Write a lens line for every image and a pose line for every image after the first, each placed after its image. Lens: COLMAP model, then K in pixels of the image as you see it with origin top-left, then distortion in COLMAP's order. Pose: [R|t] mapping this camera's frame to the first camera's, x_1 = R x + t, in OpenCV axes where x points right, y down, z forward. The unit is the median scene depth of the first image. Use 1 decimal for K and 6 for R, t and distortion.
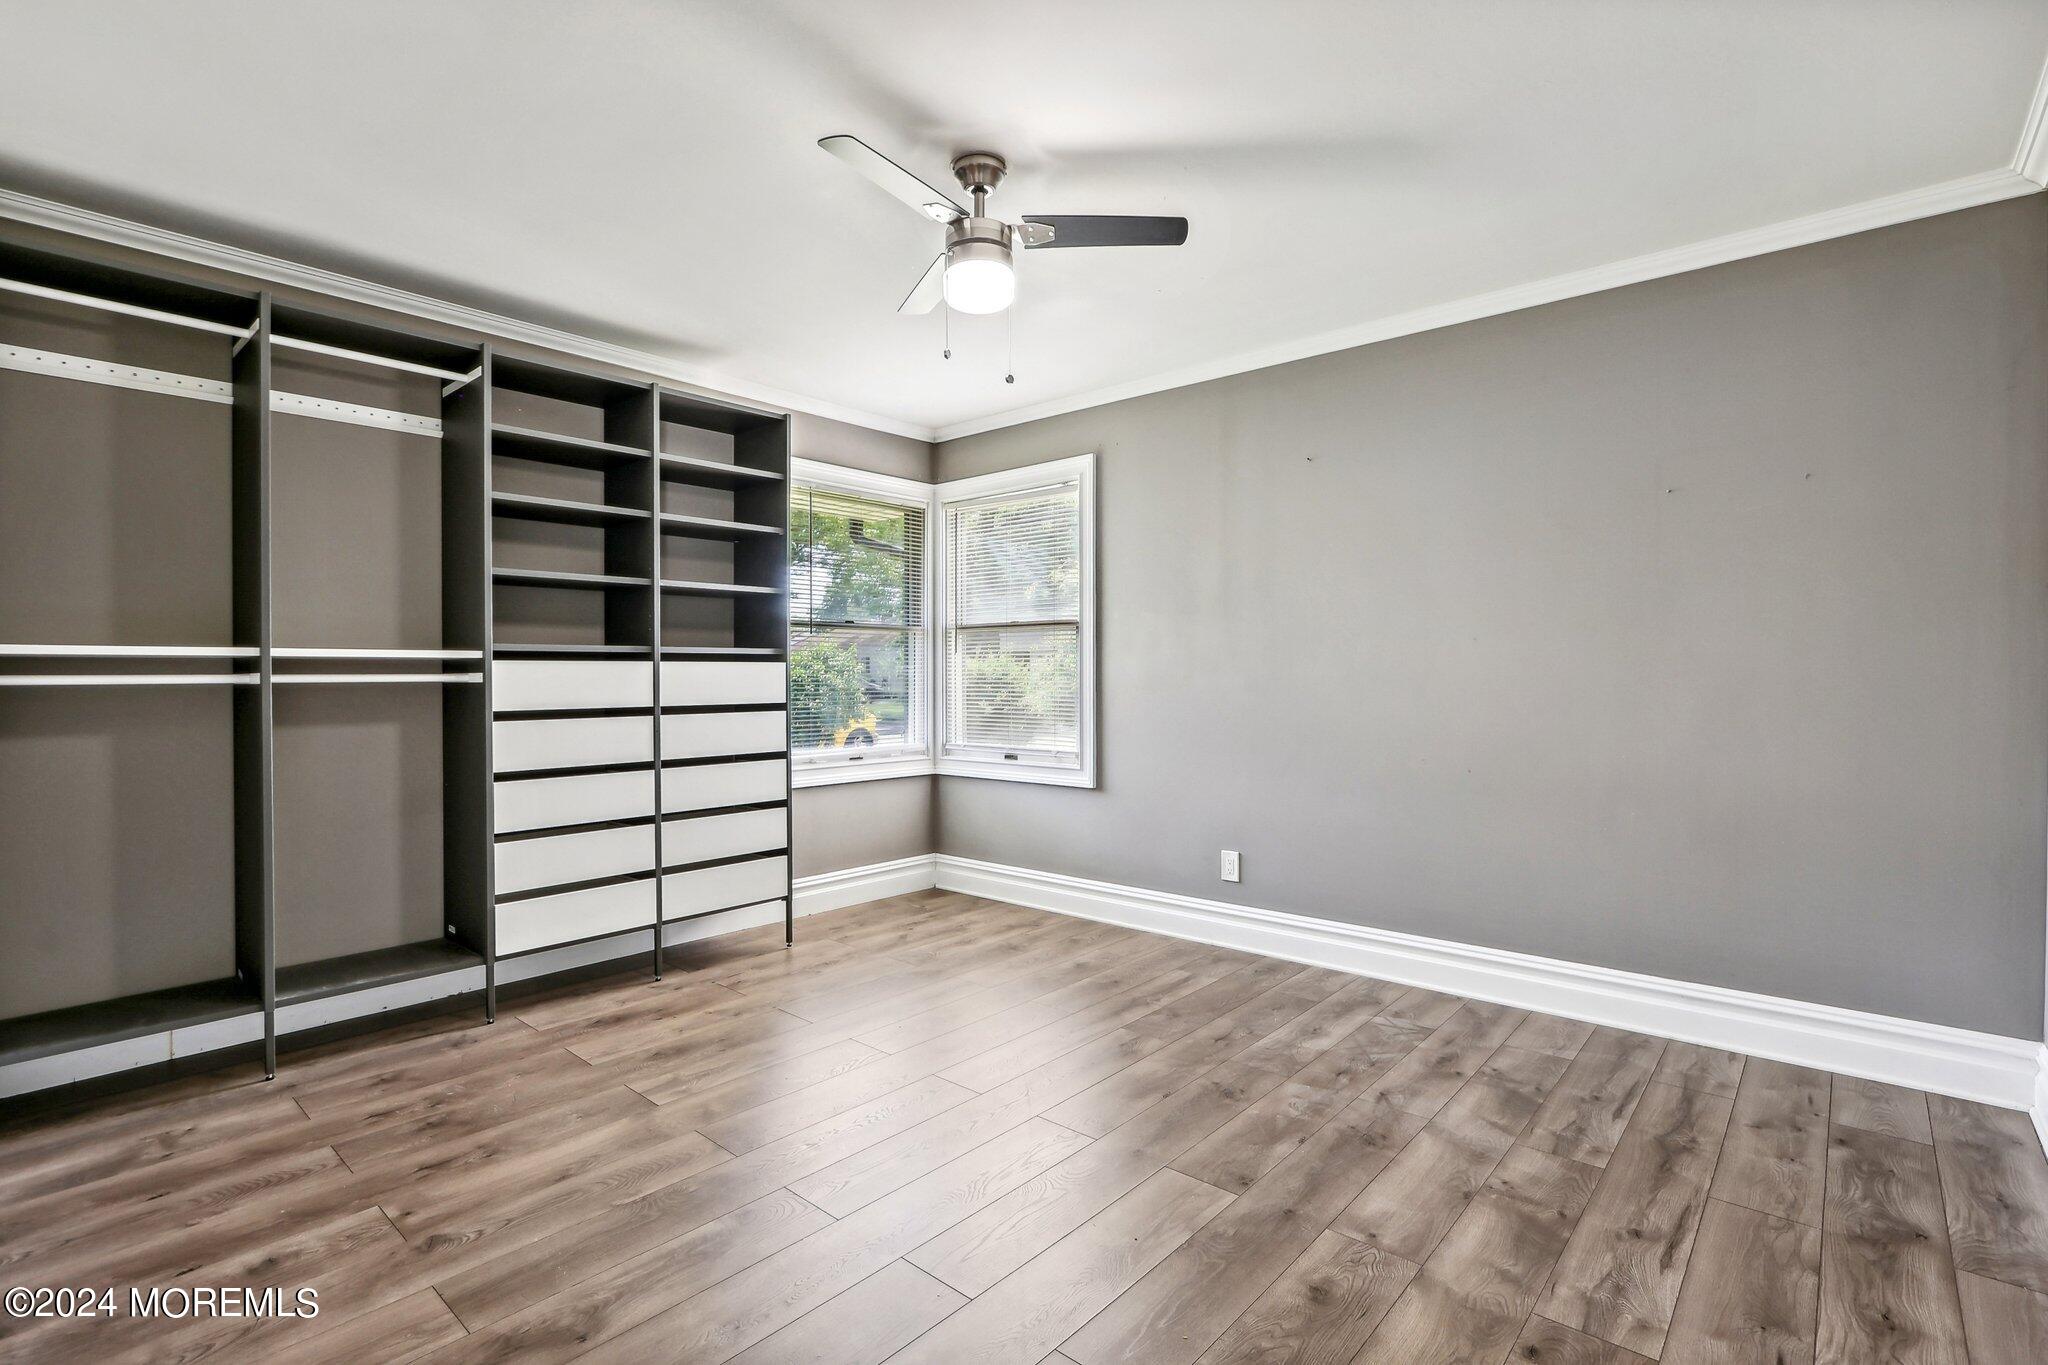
lens RADIAL K [[954.2, 0, 1028.4], [0, 954.2, 678.1], [0, 0, 1]] dist [-0.016164, 0.003517]
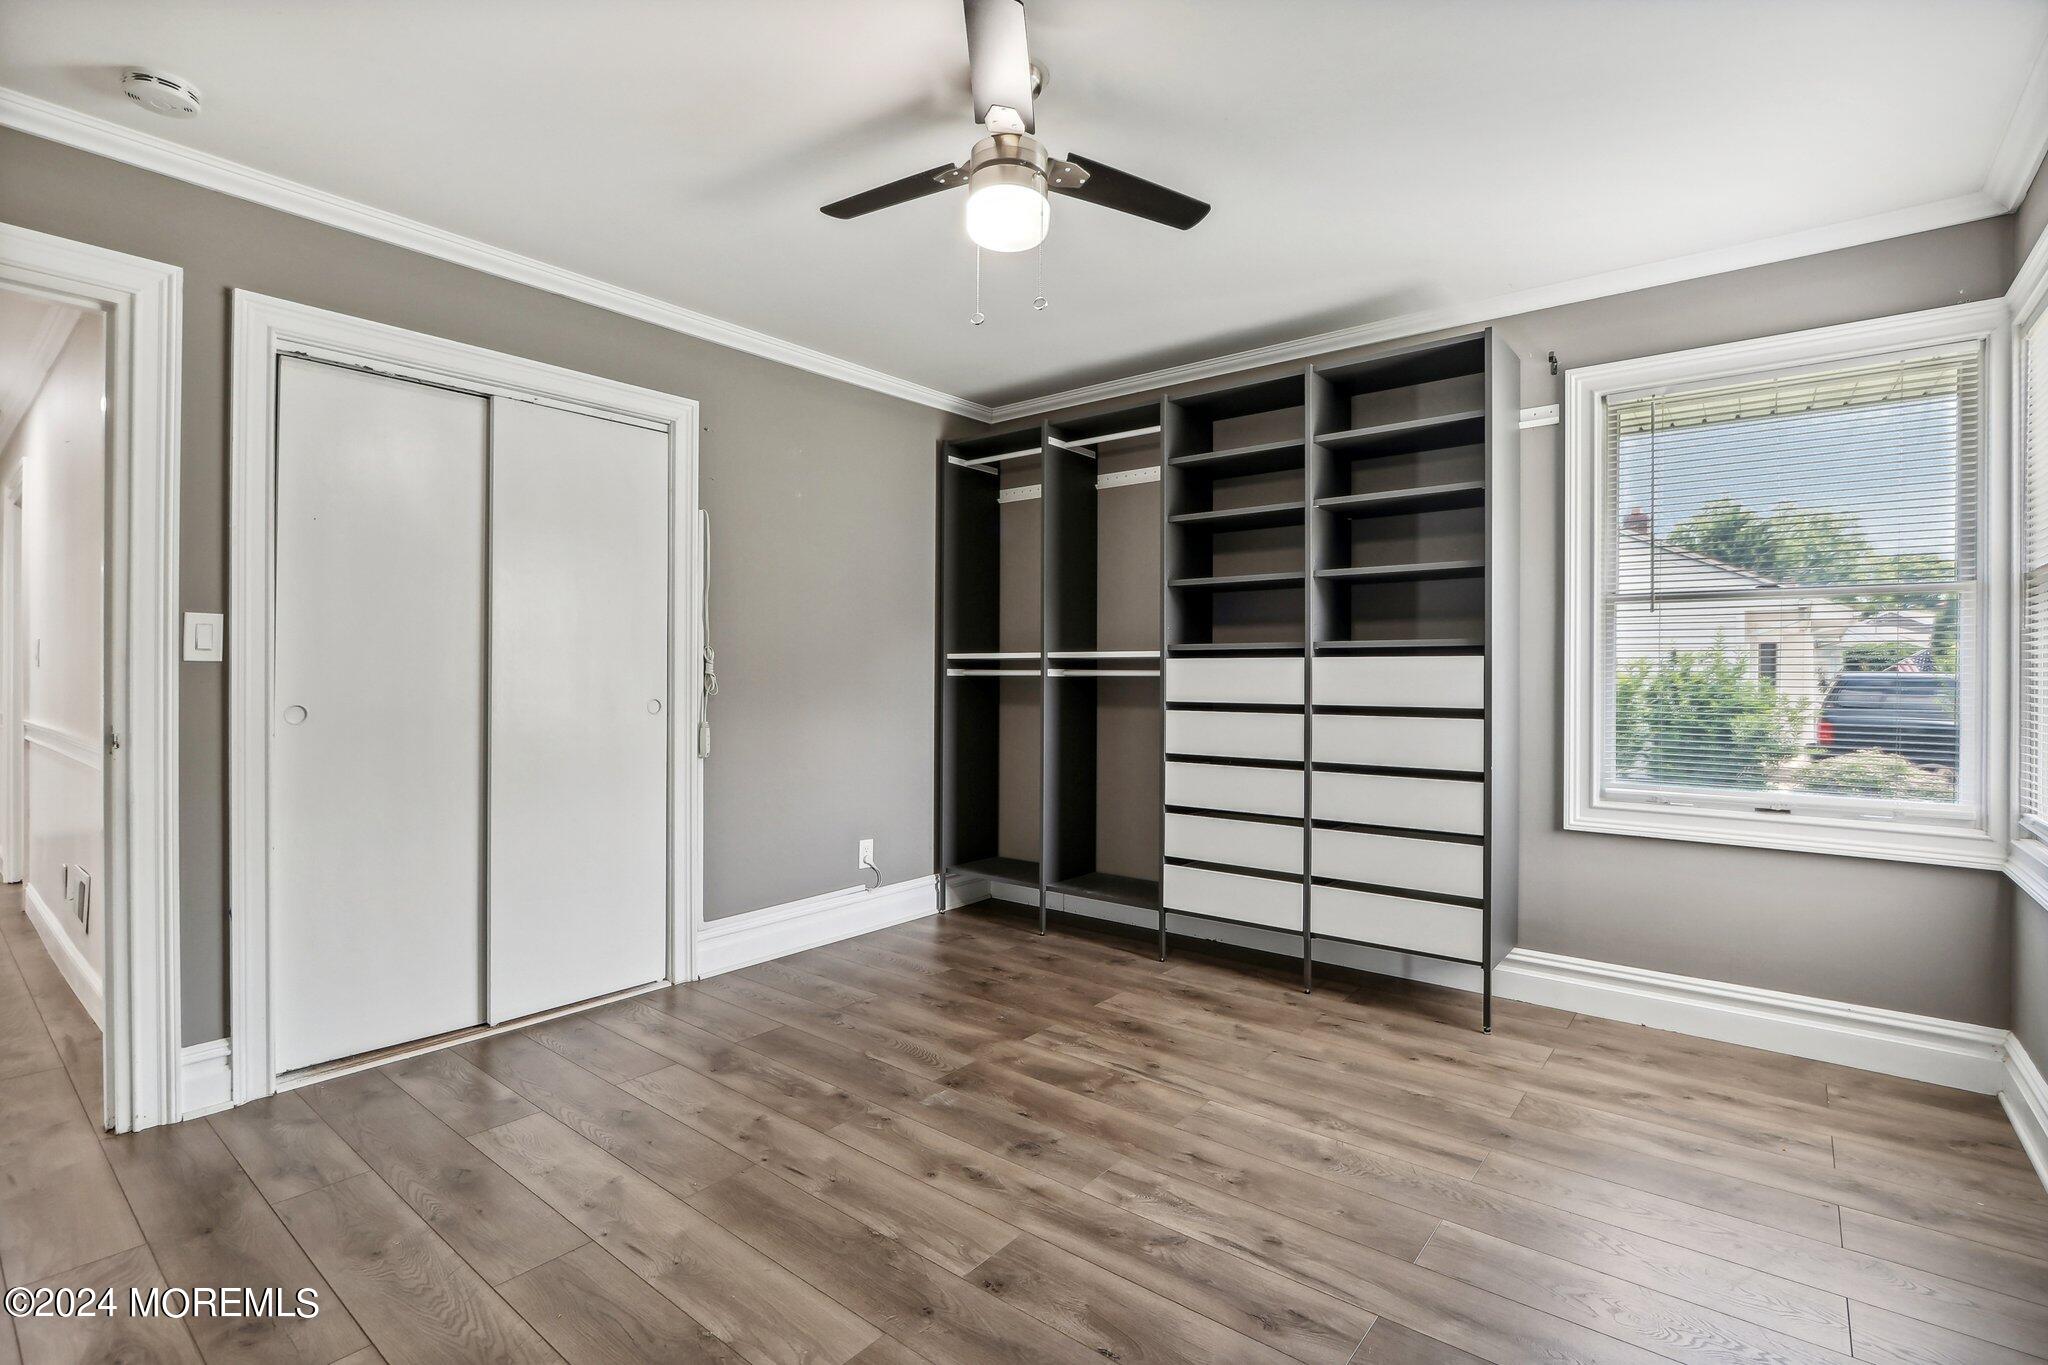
lens RADIAL K [[954.2, 0, 1016.3], [0, 954.2, 684.1], [0, 0, 1]] dist [-0.016164, 0.003517]
pose [[0.035519, 0.009979, -0.999319, 0.601994], [-0.010186, 0.999902, 0.009623, 0.003480], [0.999317, 0.009837, 0.035617, 0.740696]]
